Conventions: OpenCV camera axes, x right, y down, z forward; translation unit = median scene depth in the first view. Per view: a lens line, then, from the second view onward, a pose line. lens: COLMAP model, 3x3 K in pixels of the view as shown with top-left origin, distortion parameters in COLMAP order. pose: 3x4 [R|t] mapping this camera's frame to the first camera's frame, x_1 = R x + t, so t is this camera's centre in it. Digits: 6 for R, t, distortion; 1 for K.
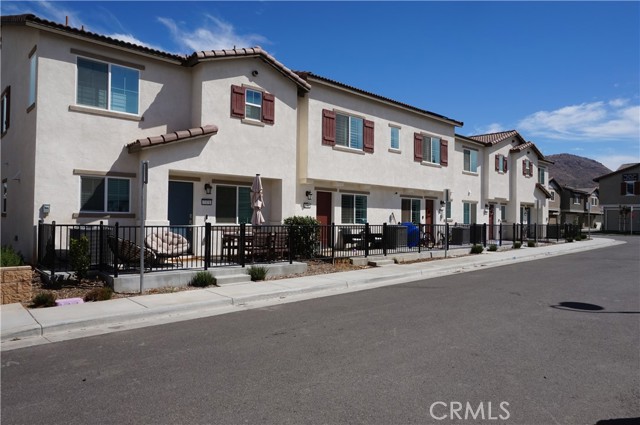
lens RADIAL K [[434.0, 0, 319.6], [0, 434.0, 214.8], [0, 0, 1]] dist [-0.059241, 0.047451]
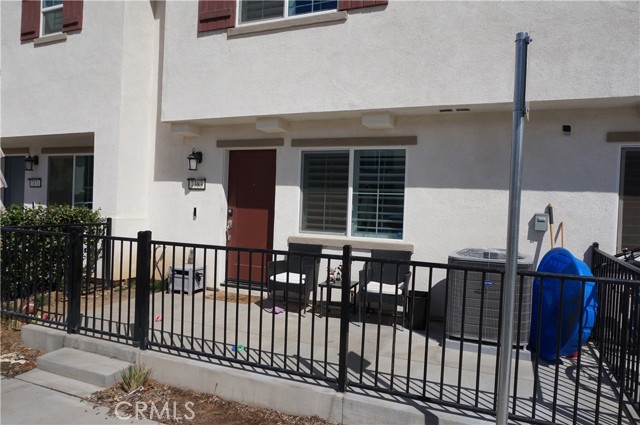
lens RADIAL K [[434.0, 0, 319.8], [0, 434.0, 210.7], [0, 0, 1]] dist [-0.059241, 0.047451]
pose [[0.391940, 0.018094, -0.919813, 0.401563], [-0.020322, 0.999733, 0.011006, -0.002126], [0.919766, 0.014379, 0.392203, 0.886191]]
